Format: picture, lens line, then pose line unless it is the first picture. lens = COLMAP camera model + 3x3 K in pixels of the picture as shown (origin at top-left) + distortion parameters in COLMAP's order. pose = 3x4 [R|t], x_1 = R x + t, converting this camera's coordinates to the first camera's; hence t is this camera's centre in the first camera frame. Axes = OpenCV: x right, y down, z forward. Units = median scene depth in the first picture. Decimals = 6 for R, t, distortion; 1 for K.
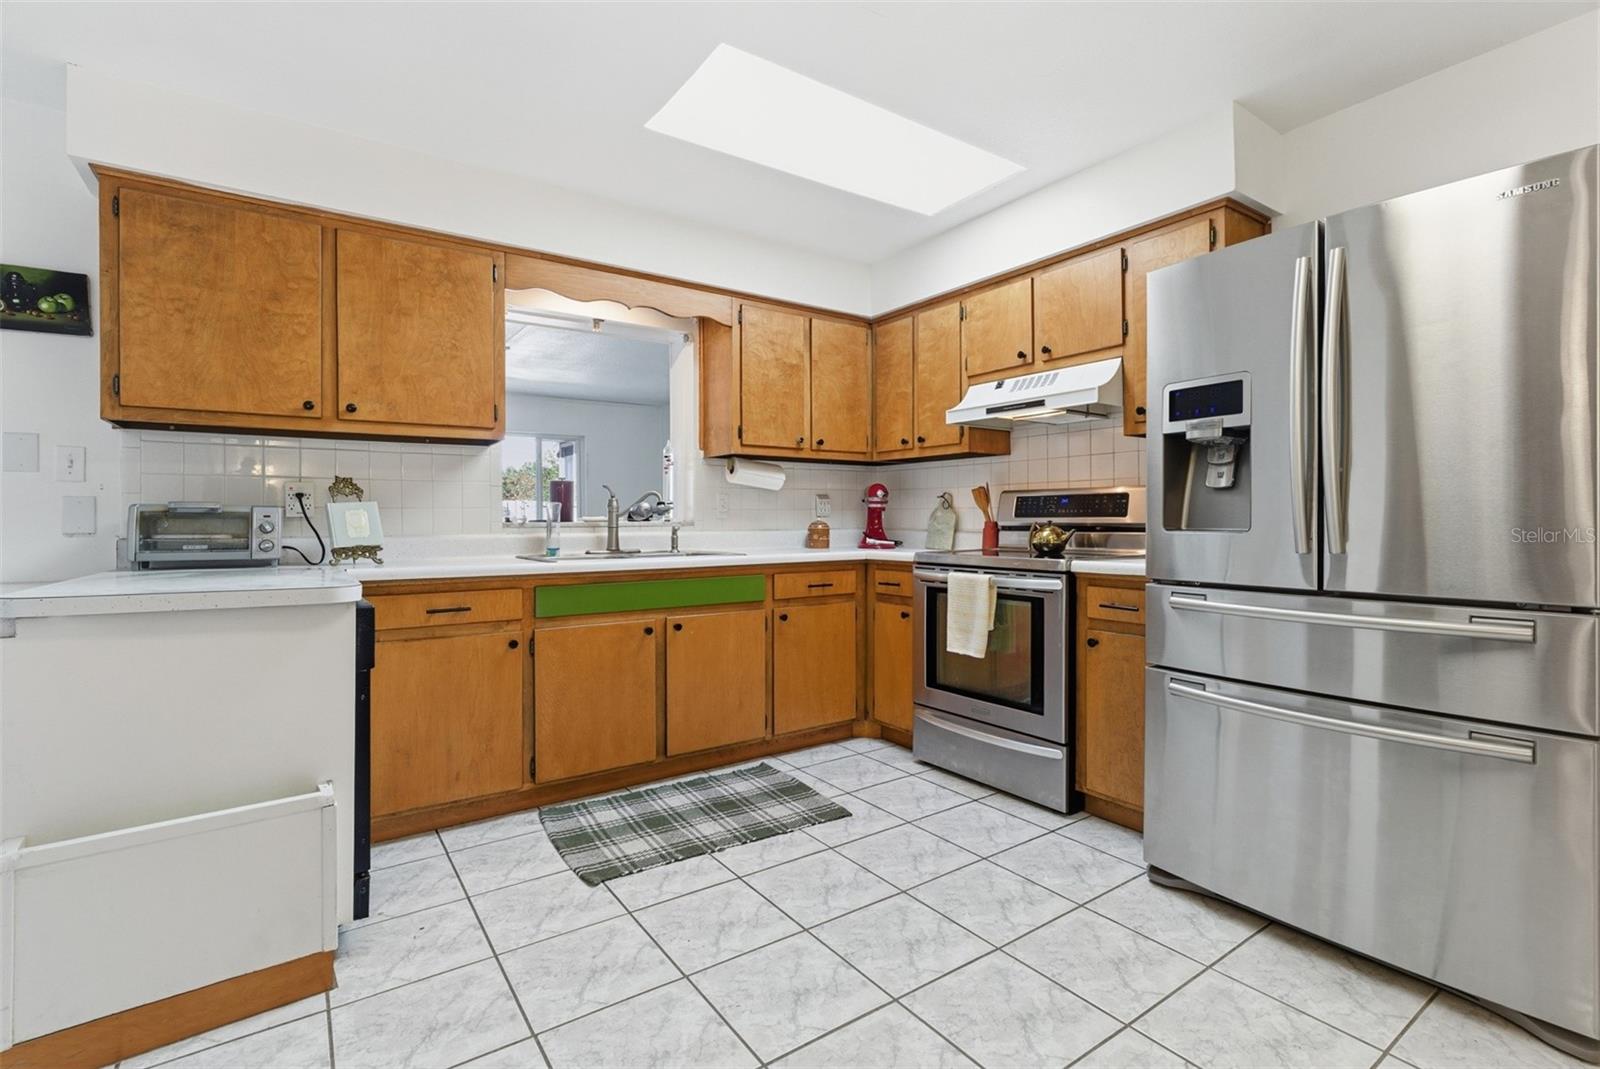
lens RADIAL K [[730.6, 0, 806.2], [0, 730.6, 521.3], [0, 0, 1]] dist [-0.011235, 0.003313]
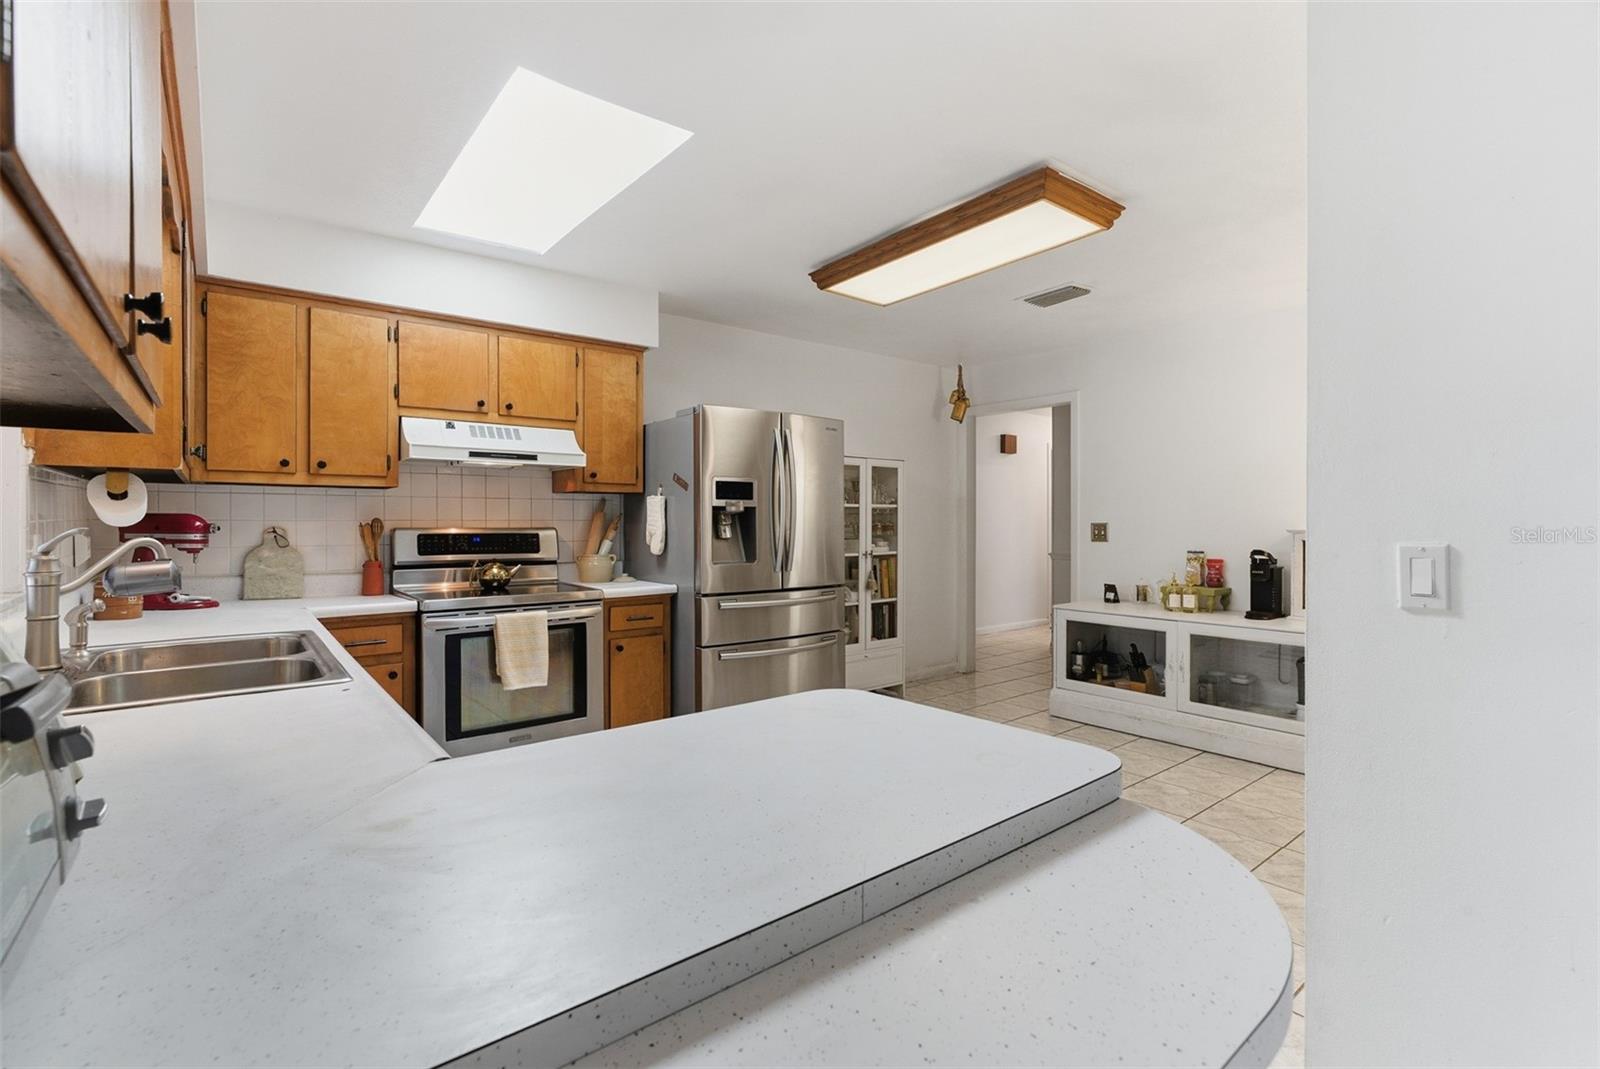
lens RADIAL K [[730.6, 0, 804.7], [0, 730.6, 517.3], [0, 0, 1]] dist [-0.011235, 0.003313]
pose [[-0.060373, 0.001876, 0.998174, -1.111822], [-0.001462, 0.999997, -0.001968, -0.085422], [-0.998175, -0.001579, -0.060371, 0.833306]]
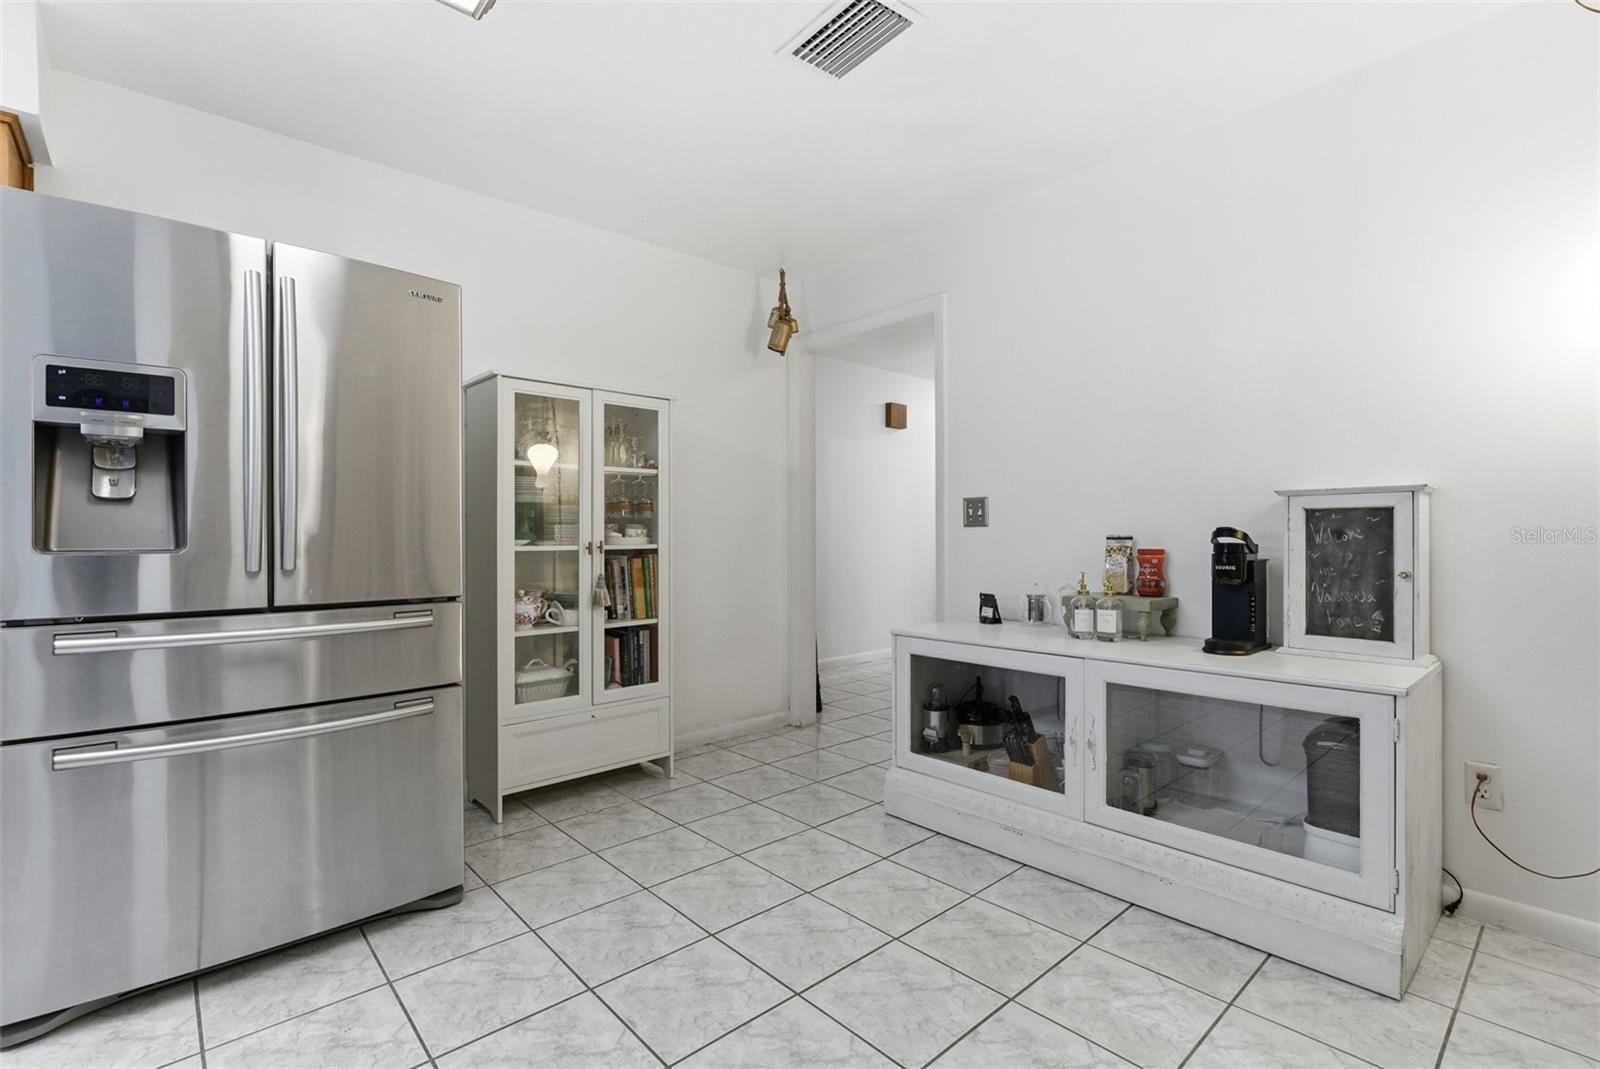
lens RADIAL K [[730.6, 0, 803.3], [0, 730.6, 532.4], [0, 0, 1]] dist [-0.011235, 0.003313]
pose [[-0.120436, 0.002868, 0.992717, -0.304687], [0.002651, 0.999993, -0.002567, -0.003149], [-0.992718, 0.002323, -0.120443, 0.299863]]
